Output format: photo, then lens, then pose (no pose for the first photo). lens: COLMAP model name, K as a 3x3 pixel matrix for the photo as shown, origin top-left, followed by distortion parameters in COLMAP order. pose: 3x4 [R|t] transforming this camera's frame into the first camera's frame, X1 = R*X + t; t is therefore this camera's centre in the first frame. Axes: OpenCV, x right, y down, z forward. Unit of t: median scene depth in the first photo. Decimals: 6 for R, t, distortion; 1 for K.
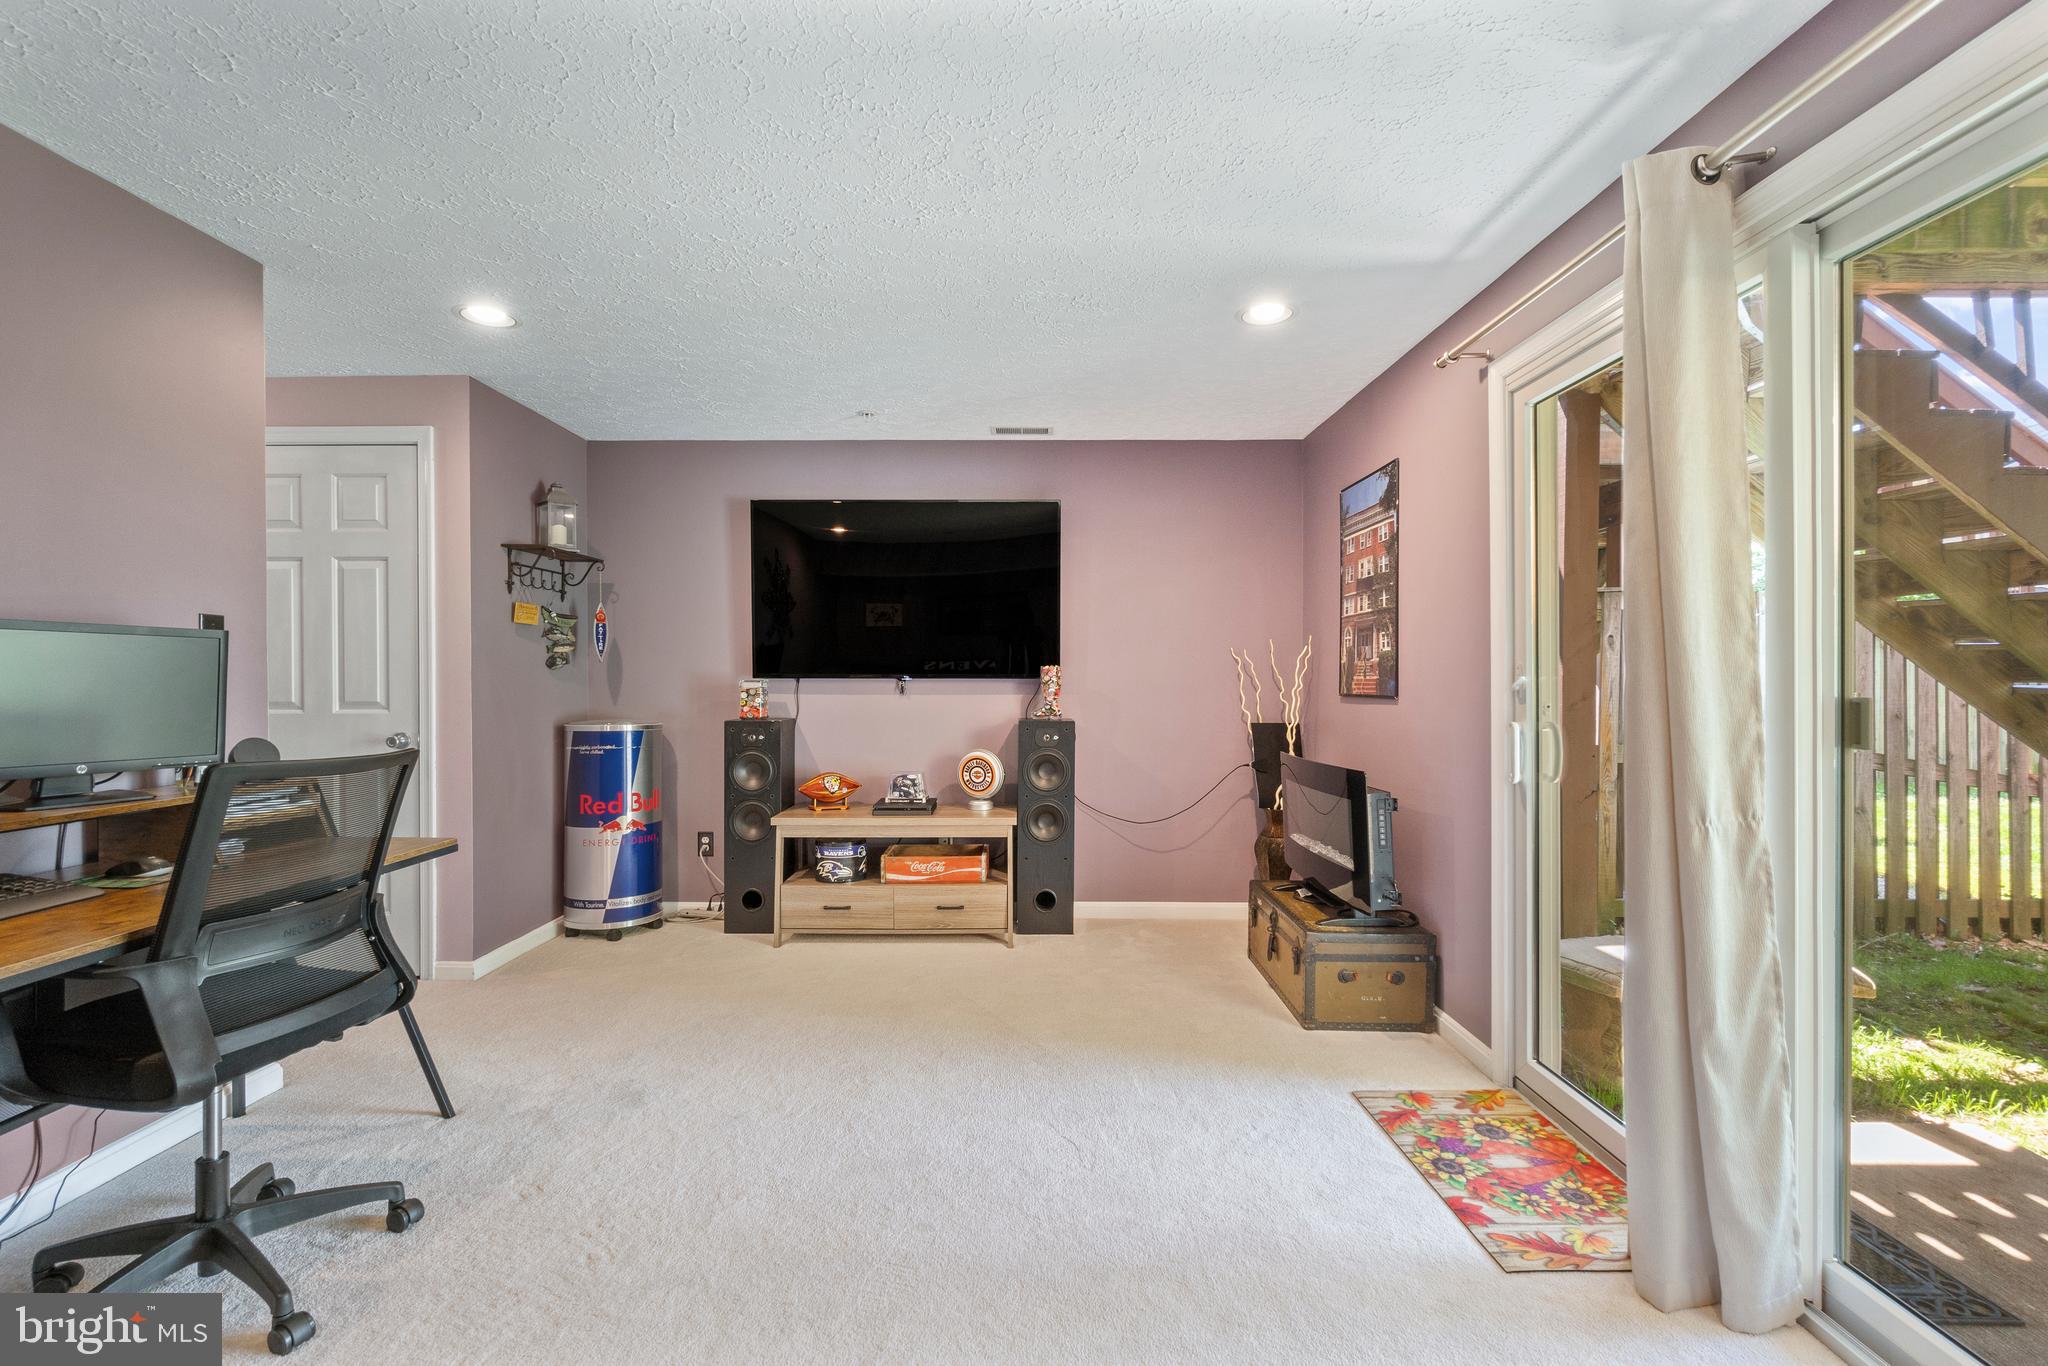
lens RADIAL K [[888.7, 0, 1012.0], [0, 888.7, 686.2], [0, 0, 1]] dist [-0.004771, 0.001033]
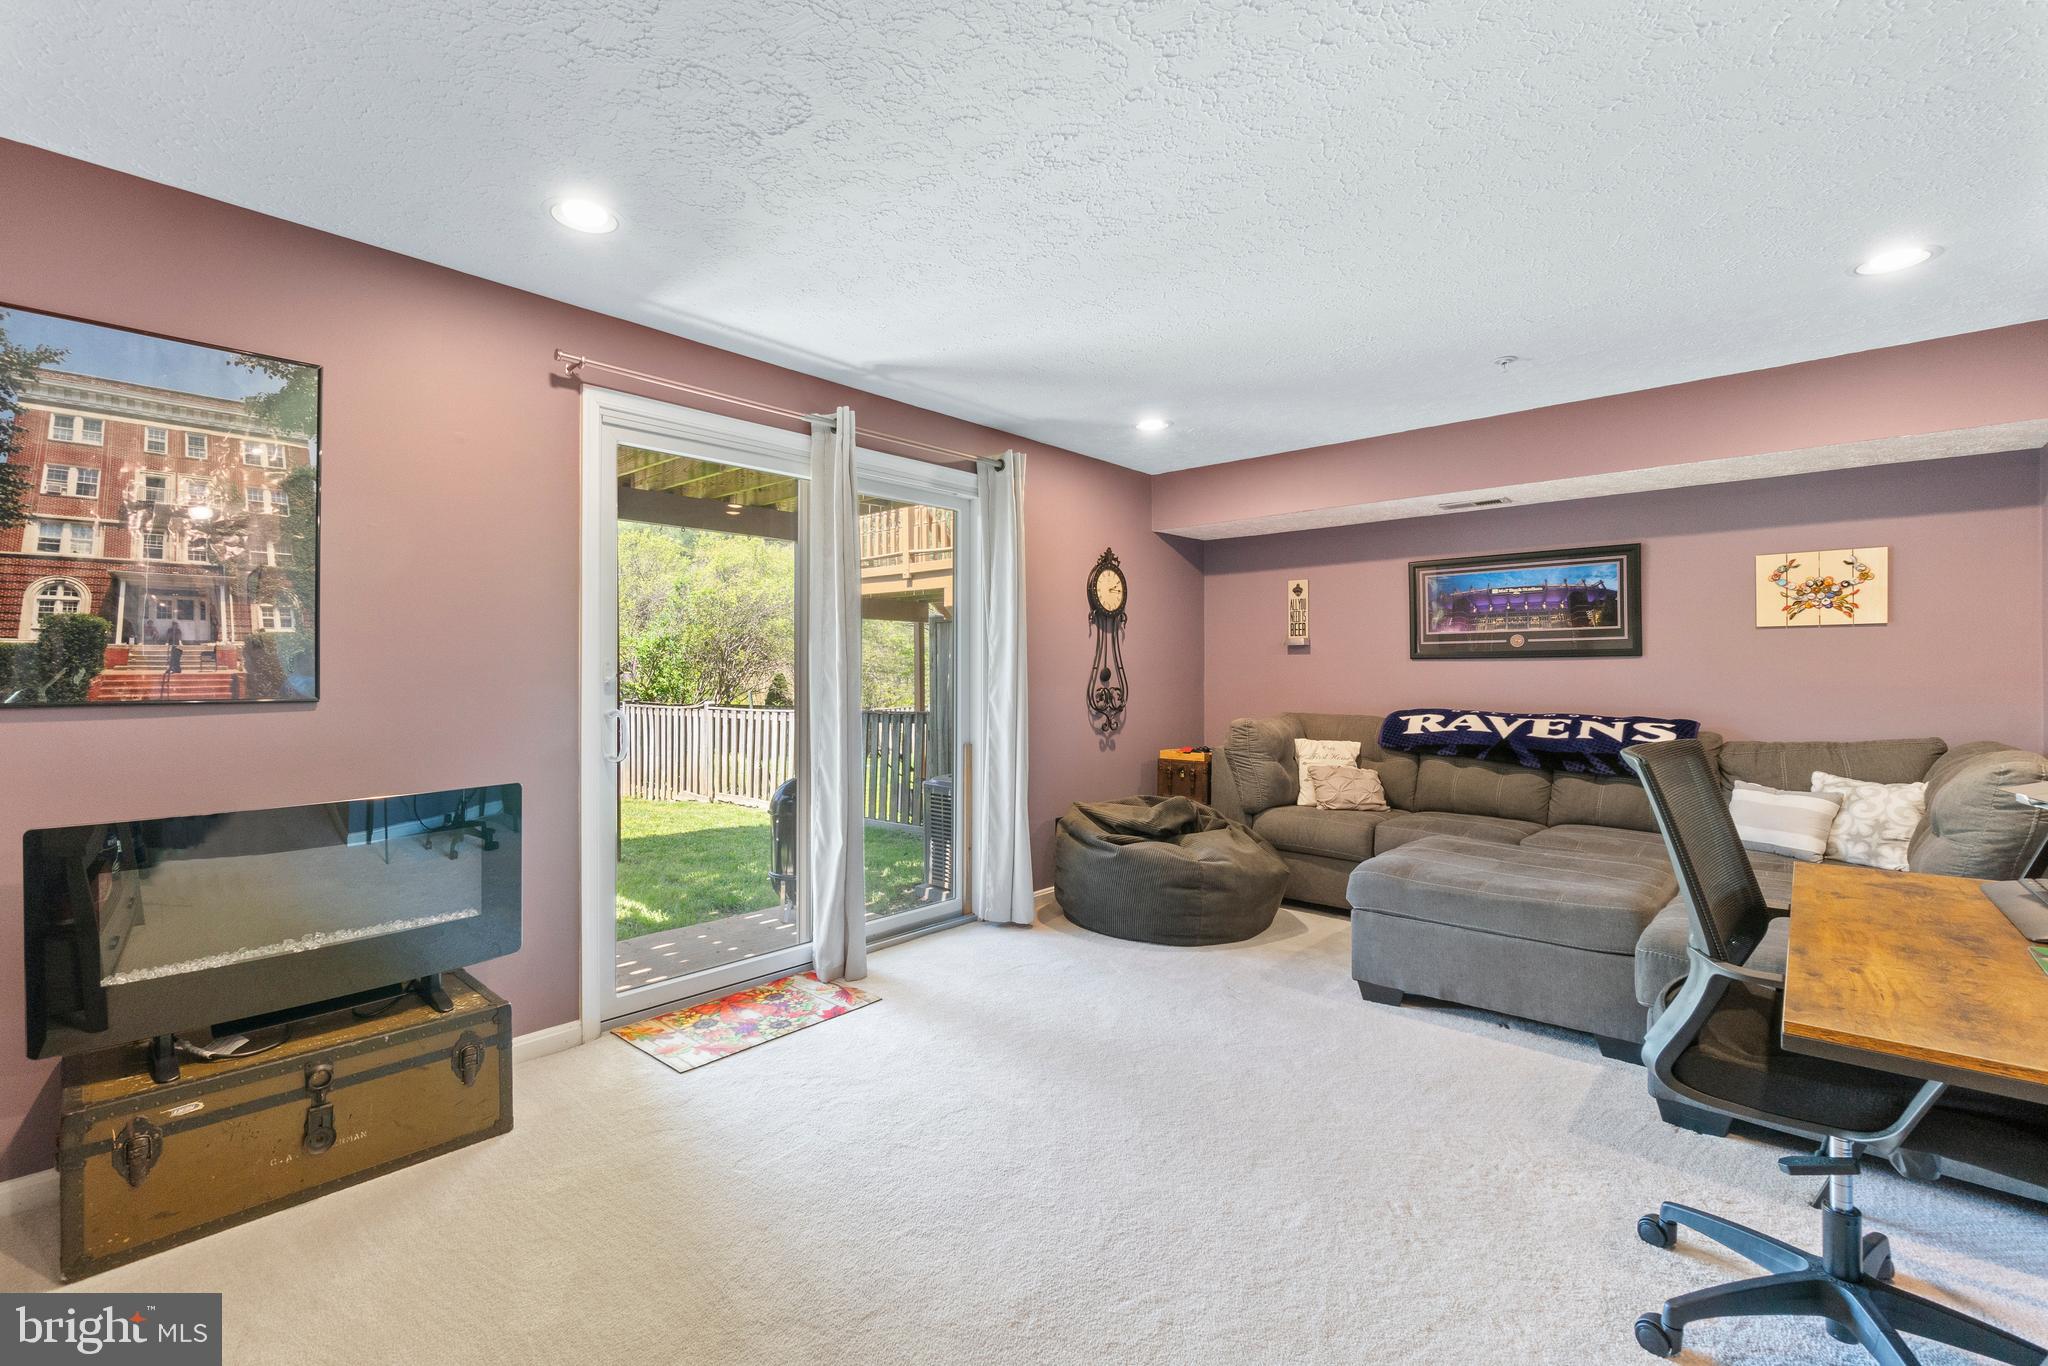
lens RADIAL K [[888.7, 0, 1020.4], [0, 888.7, 675.1], [0, 0, 1]] dist [-0.004771, 0.001033]
pose [[-0.757829, -0.001840, 0.652450, -0.581619], [0.000590, 0.999994, 0.003505, -0.010725], [-0.652453, 0.003041, -0.757823, 1.494994]]
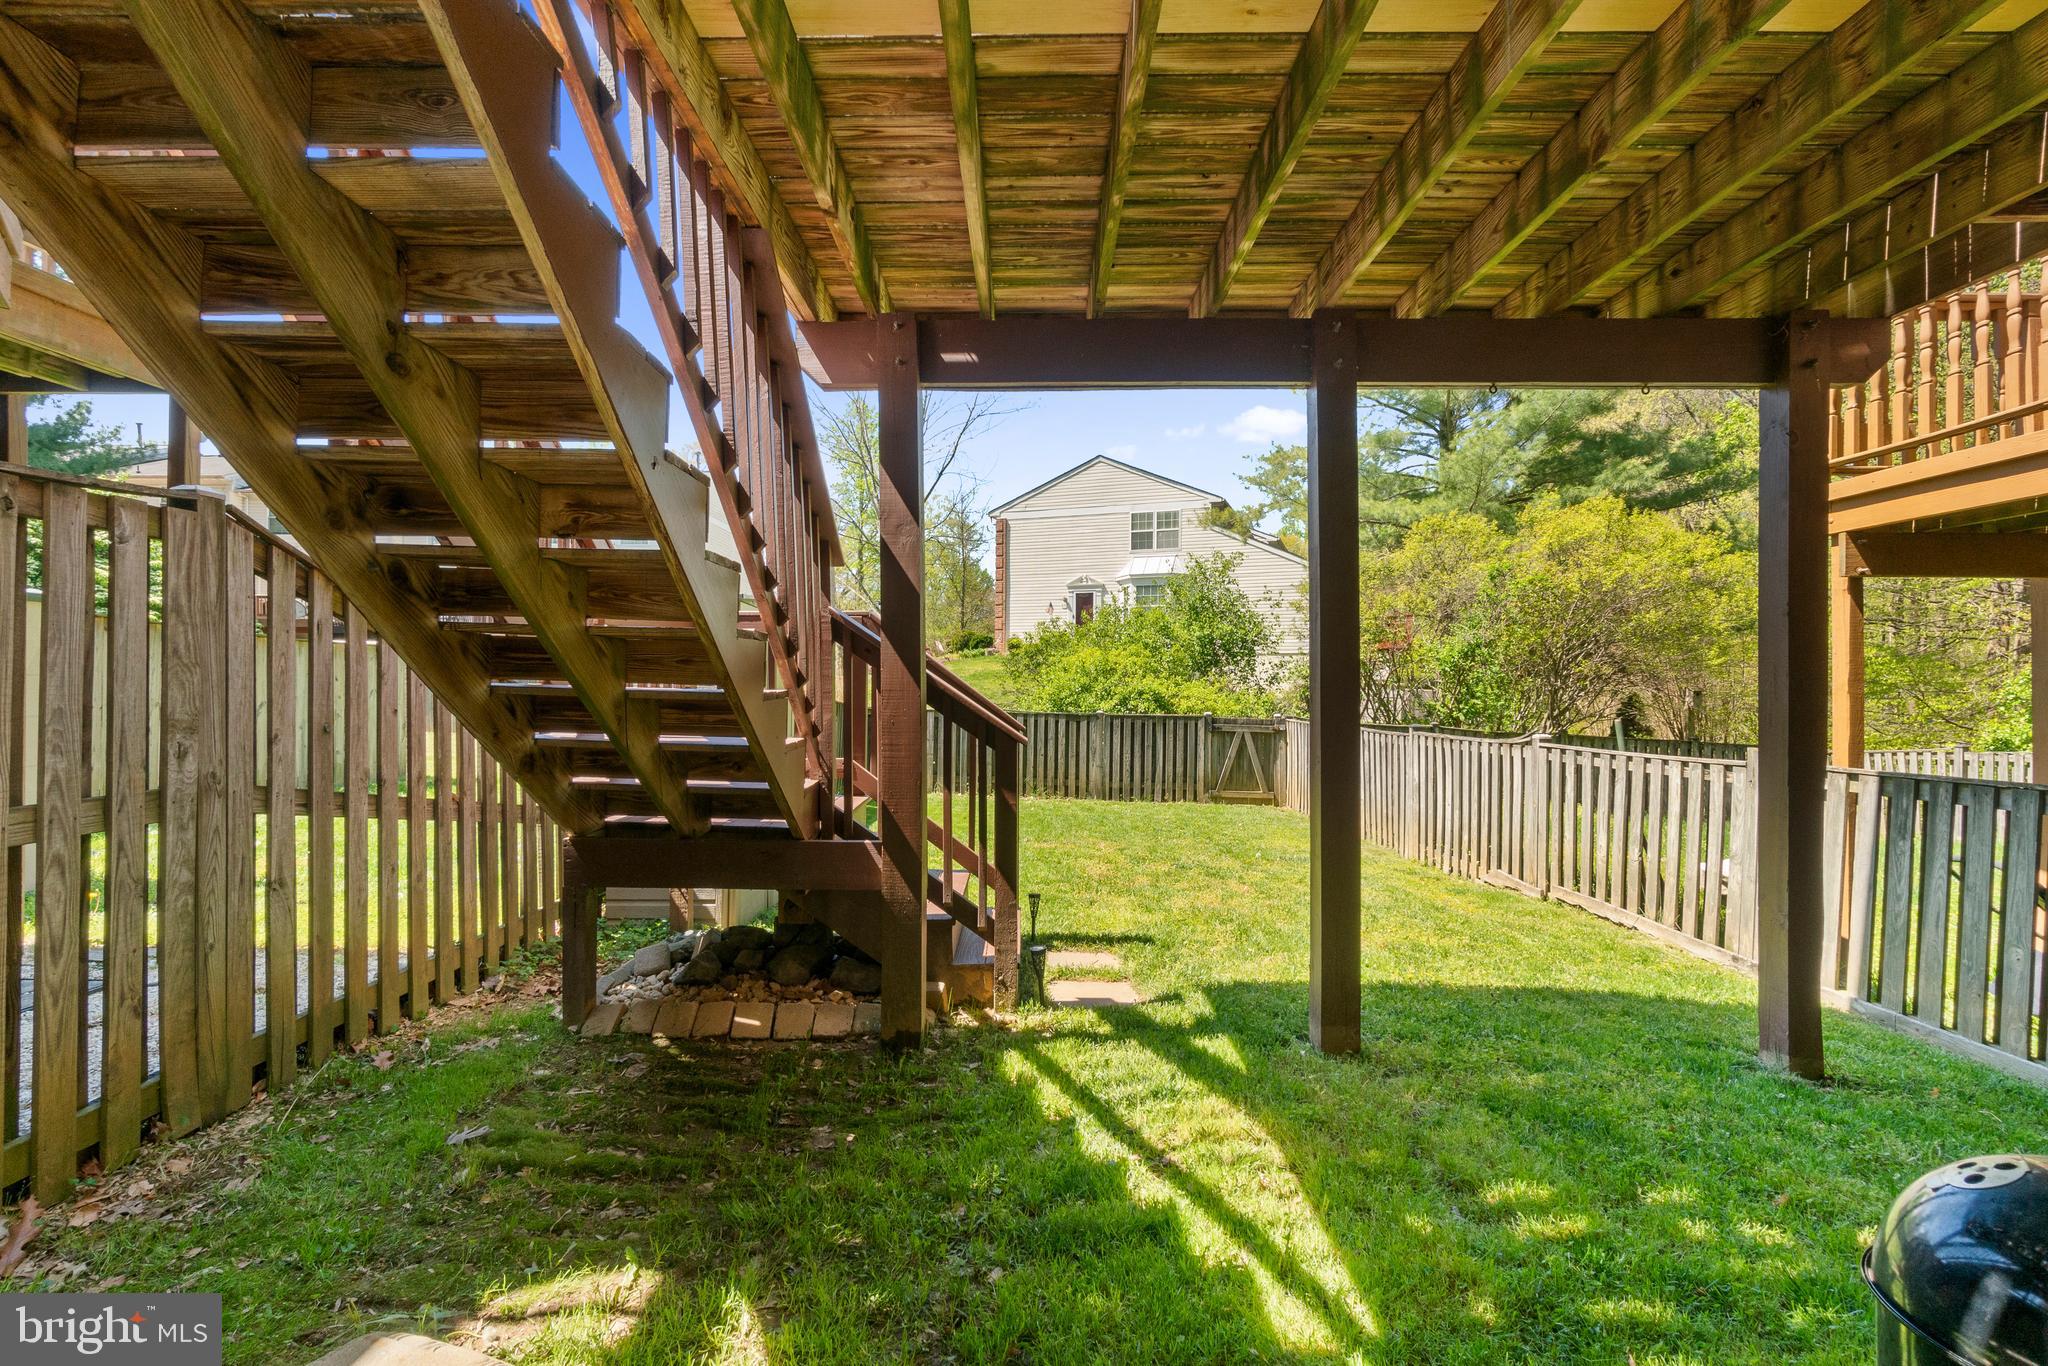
lens RADIAL K [[888.7, 0, 1015.1], [0, 888.7, 689.3], [0, 0, 1]] dist [-0.004771, 0.001033]
pose [[0.004181, -0.001690, 0.999990, 0.599018], [-0.007380, 0.999971, 0.001720, 0.000195], [-0.999964, -0.007387, 0.004169, 0.843494]]
